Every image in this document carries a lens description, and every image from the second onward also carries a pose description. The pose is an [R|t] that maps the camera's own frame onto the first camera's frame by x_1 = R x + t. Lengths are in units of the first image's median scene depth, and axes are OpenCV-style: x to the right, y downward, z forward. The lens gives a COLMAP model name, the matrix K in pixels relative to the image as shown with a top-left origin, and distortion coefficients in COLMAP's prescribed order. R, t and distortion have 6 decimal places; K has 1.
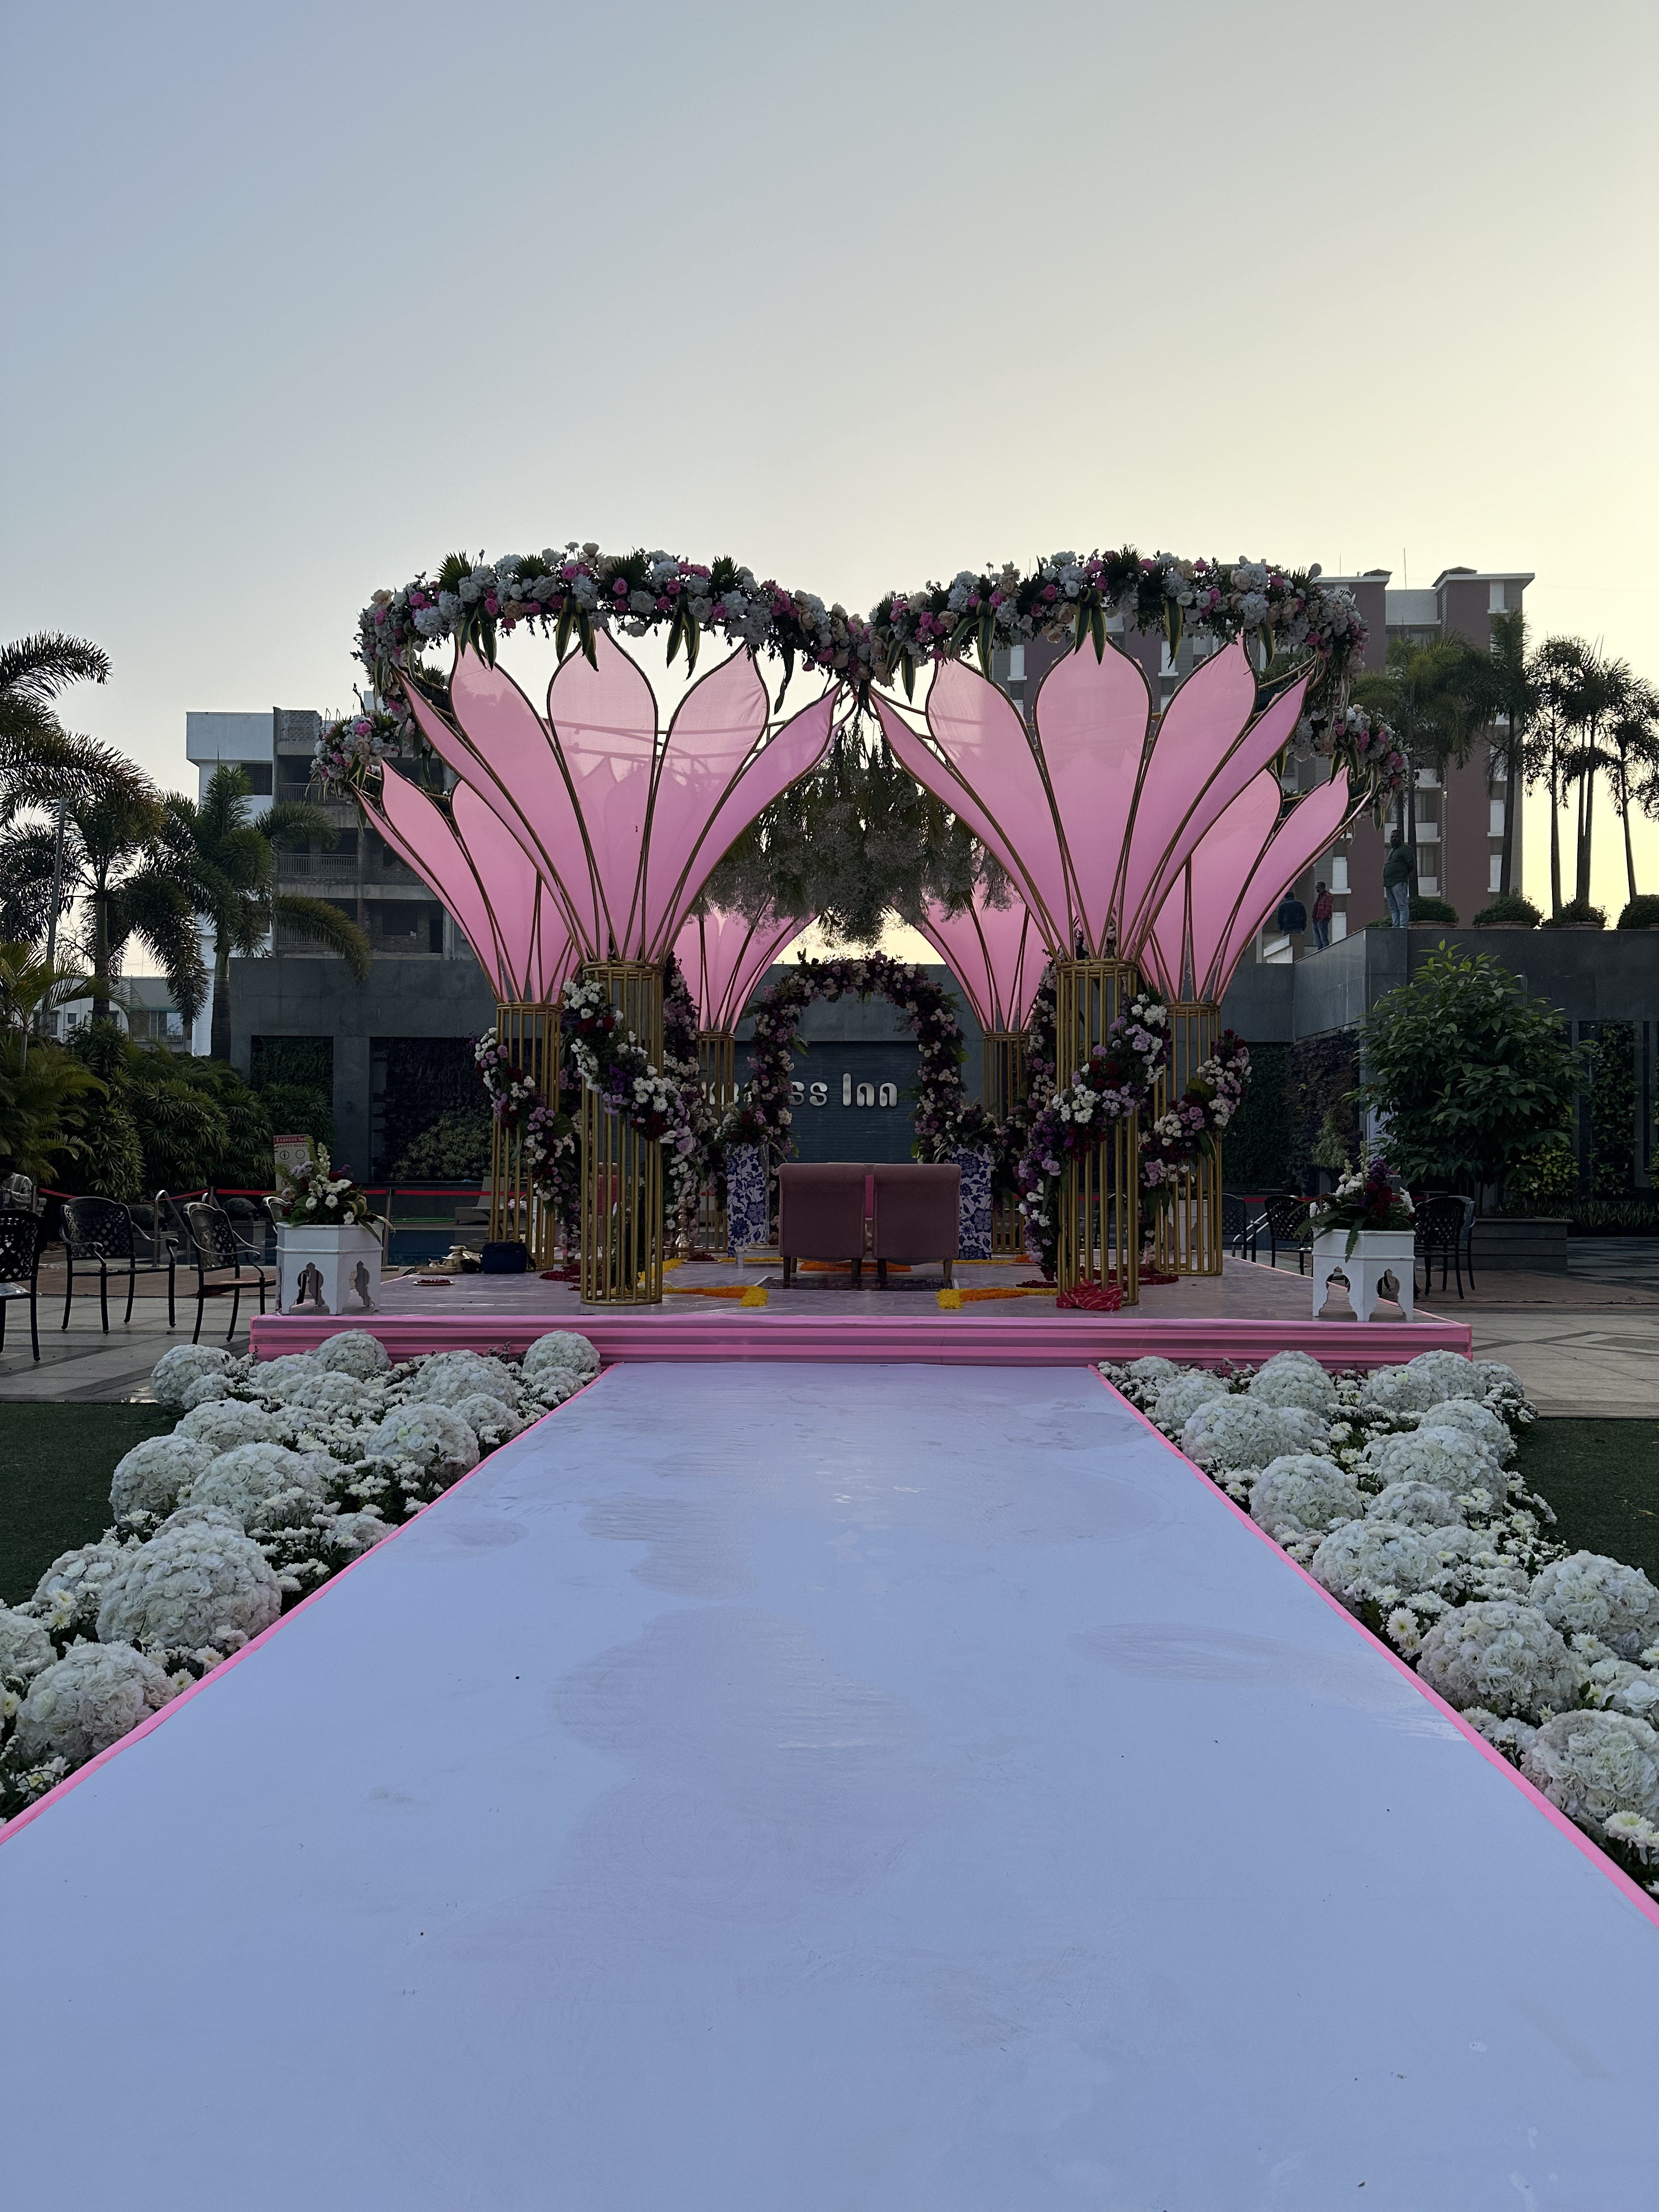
lens RADIAL K [[1561.6, 0, 836.6], [0, 1561.6, 1097.1], [0, 0, 1]] dist [0.065471, -0.057431]
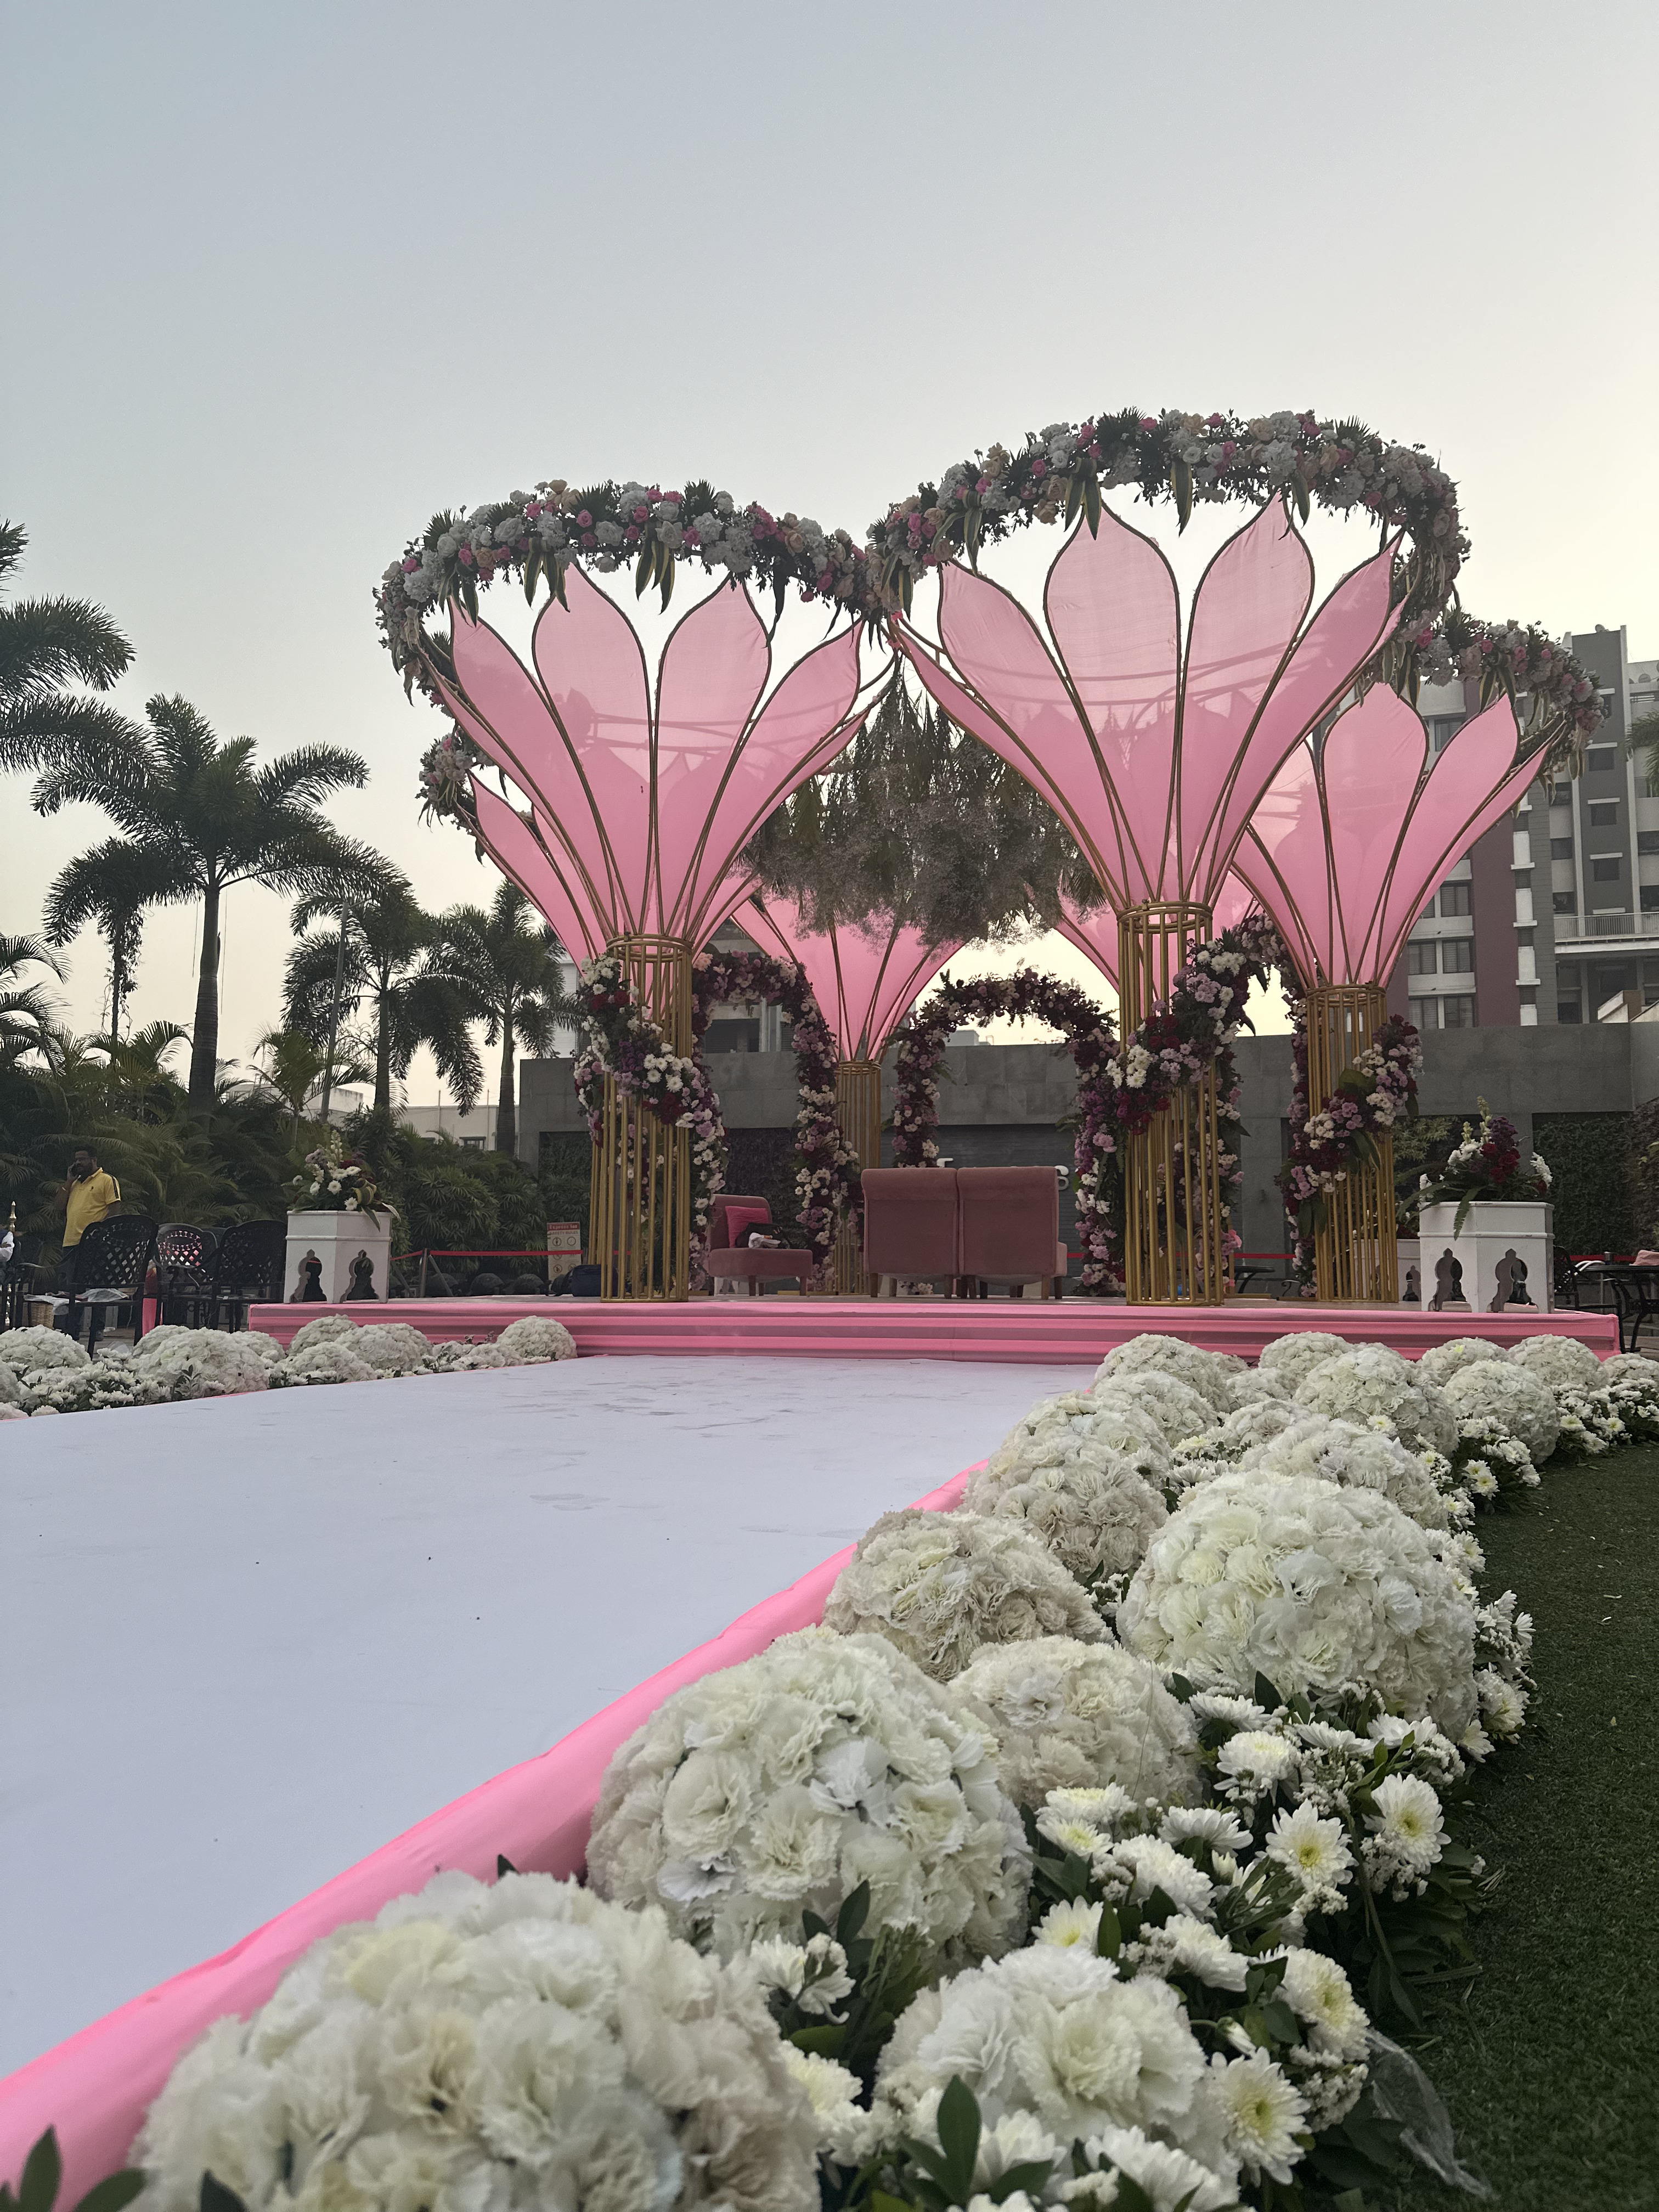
lens RADIAL K [[1561.6, 0, 807.4], [0, 1561.6, 1084.9], [0, 0, 1]] dist [0.065471, -0.057431]
pose [[0.973338, -0.029451, -0.227475, 0.173872], [0.010401, 0.996370, -0.084495, 0.084168], [0.229138, 0.079876, 0.970111, 0.120828]]
